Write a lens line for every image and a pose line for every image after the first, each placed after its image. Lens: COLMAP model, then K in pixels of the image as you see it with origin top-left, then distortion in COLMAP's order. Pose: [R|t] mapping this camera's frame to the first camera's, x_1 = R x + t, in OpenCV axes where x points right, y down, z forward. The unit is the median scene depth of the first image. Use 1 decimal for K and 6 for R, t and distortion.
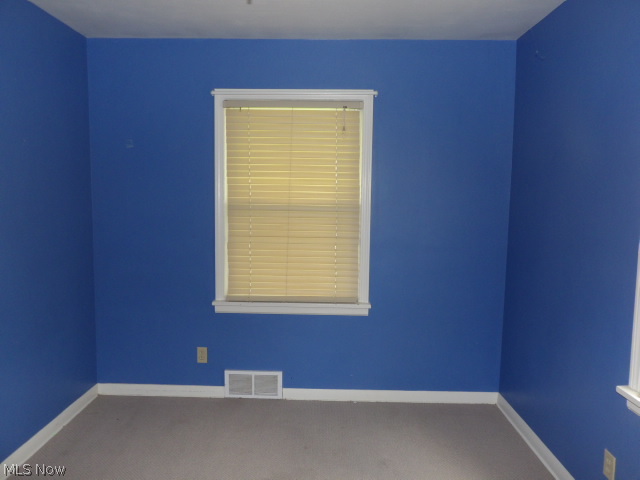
lens RADIAL K [[456.8, 0, 320.0], [0, 456.8, 240.0], [0, 0, 1]] dist [-0.068543, 0.076370]
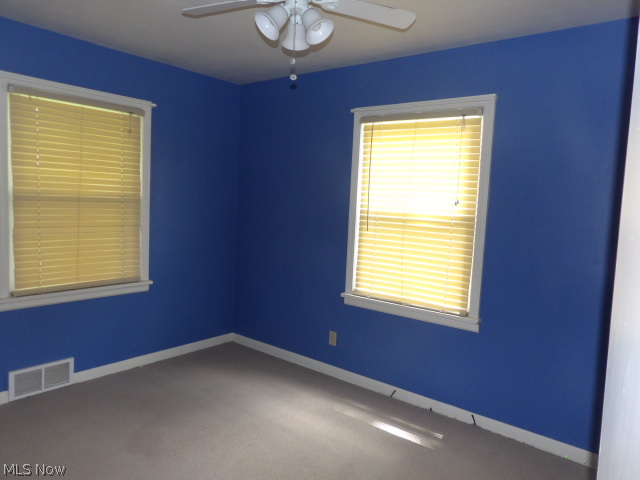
lens RADIAL K [[456.8, 0, 320.0], [0, 456.8, 240.0], [0, 0, 1]] dist [-0.068543, 0.076370]
pose [[0.607551, -0.059874, 0.792021, -0.560186], [0.052064, 0.998012, 0.035509, 0.016543], [-0.792572, 0.019662, 0.609461, -0.079918]]
